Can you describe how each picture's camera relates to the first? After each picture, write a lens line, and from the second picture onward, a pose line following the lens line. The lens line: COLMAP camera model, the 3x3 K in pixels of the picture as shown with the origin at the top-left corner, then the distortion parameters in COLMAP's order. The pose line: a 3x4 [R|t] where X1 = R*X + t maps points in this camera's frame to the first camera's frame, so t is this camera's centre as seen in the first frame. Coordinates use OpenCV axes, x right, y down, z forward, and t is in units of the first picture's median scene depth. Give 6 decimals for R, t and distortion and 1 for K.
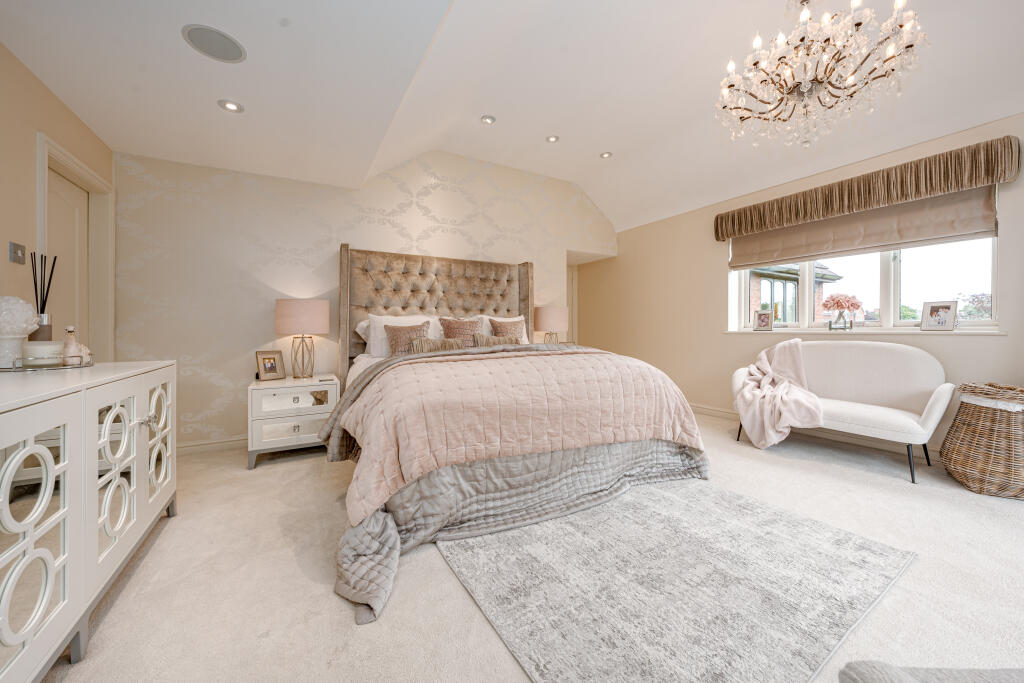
lens RADIAL K [[365.9, 0, 513.6], [0, 365.9, 330.2], [0, 0, 1]] dist [-0.016681, 0.000030]
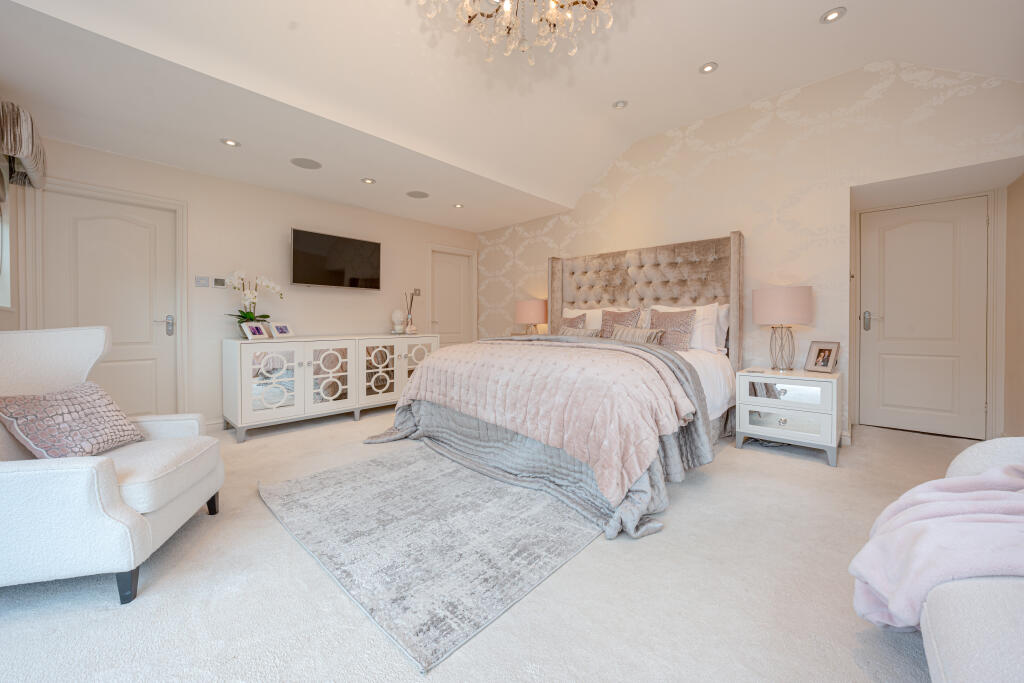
lens RADIAL K [[384.5, 0, 514.8], [0, 384.5, 321.5], [0, 0, 1]] dist [-0.000356, 0.000022]
pose [[0.293853, 0.009287, -0.955805, 1.513172], [-0.005347, 0.999953, 0.008072, -0.015633], [0.955836, 0.002739, 0.293889, 0.782930]]
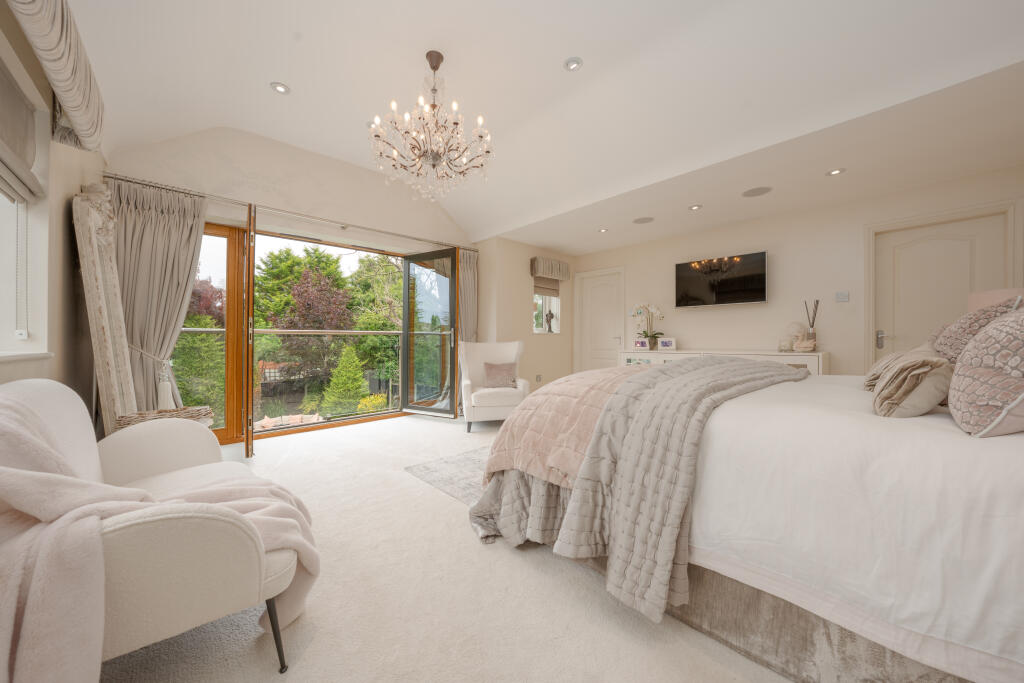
lens RADIAL K [[356.3, 0, 512.3], [0, 356.3, 314.7], [0, 0, 1]] dist [-0.015066, 0.000090]
pose [[-0.975960, -0.007370, -0.217823, 0.818295], [0.008129, 0.997502, -0.070172, 0.014459], [0.217796, -0.070256, -0.973462, 2.323191]]
